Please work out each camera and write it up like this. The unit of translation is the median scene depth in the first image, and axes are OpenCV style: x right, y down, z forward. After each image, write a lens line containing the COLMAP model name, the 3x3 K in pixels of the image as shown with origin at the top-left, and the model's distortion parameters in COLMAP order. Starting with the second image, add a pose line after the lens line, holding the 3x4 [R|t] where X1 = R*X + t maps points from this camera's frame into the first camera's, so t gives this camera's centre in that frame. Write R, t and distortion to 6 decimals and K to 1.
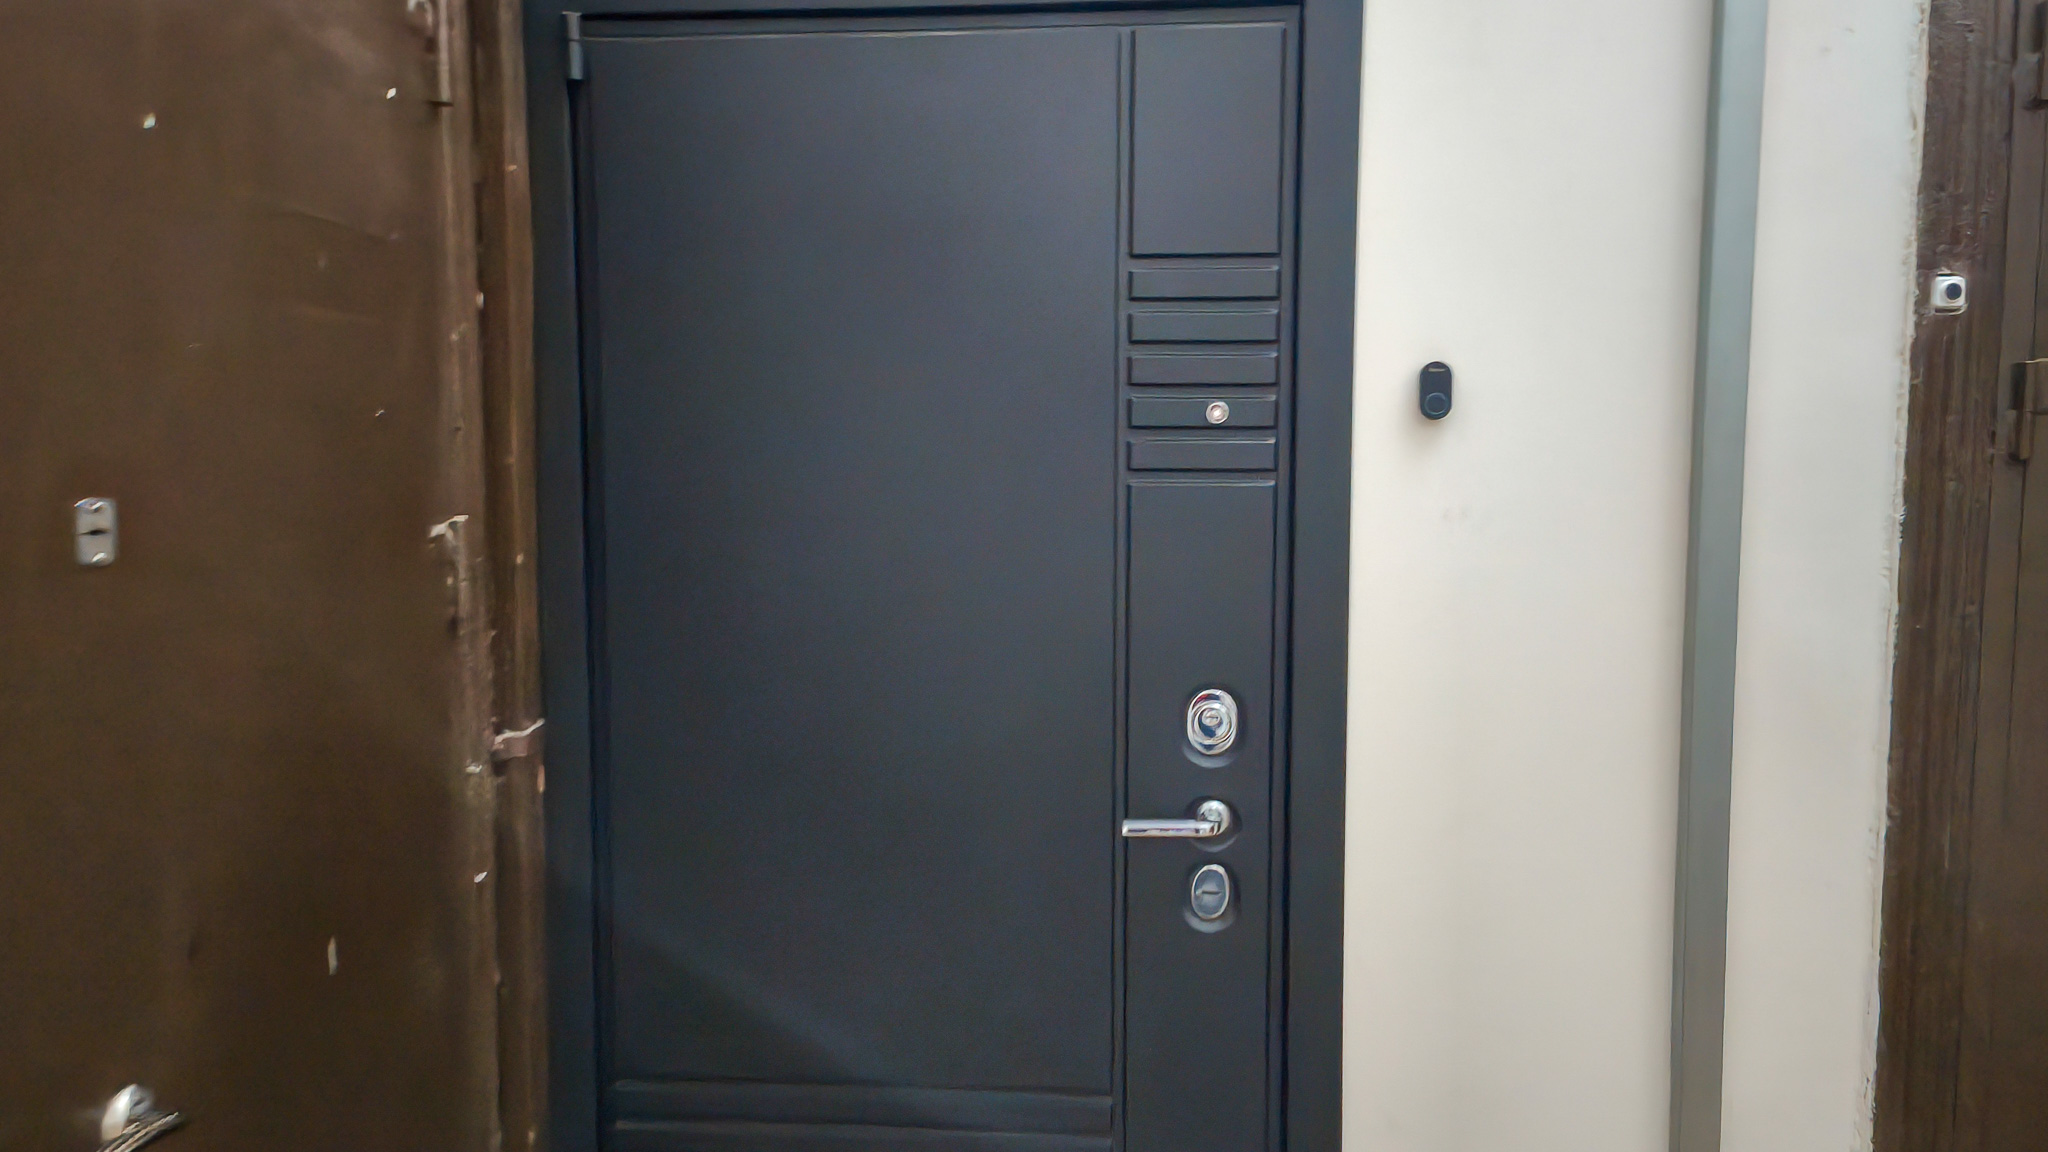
lens RADIAL K [[1397.6, 0, 1033.8], [0, 1397.6, 576.2], [0, 0, 1]] dist [0.066307, -0.036759]
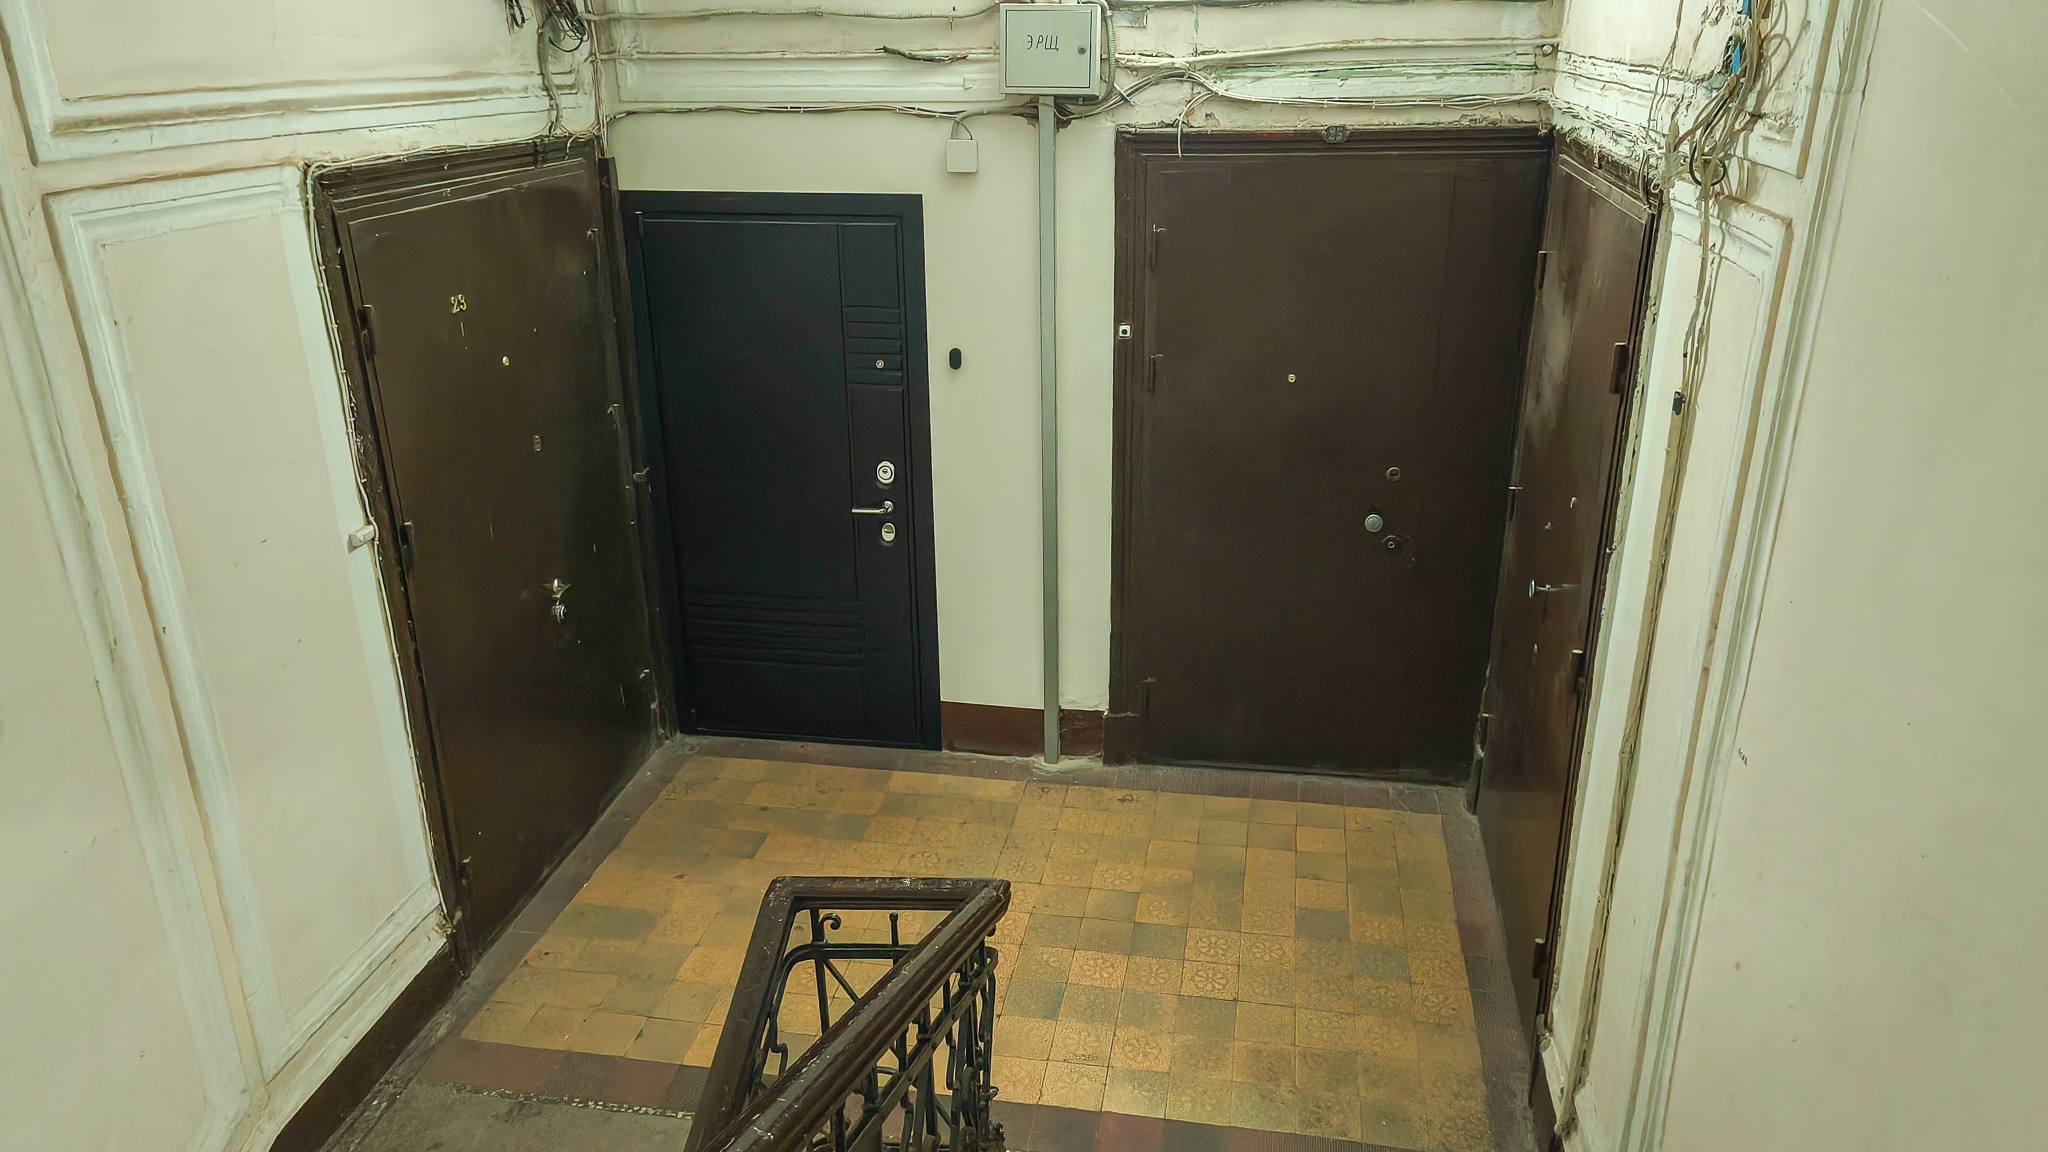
lens RADIAL K [[1397.6, 0, 1022.0], [0, 1397.6, 575.9], [0, 0, 1]] dist [0.066307, -0.036759]
pose [[0.996644, 0.020947, -0.079134, 0.646444], [0.001999, 0.960191, 0.279338, -0.493361], [0.081835, -0.278559, 0.956926, -1.753473]]
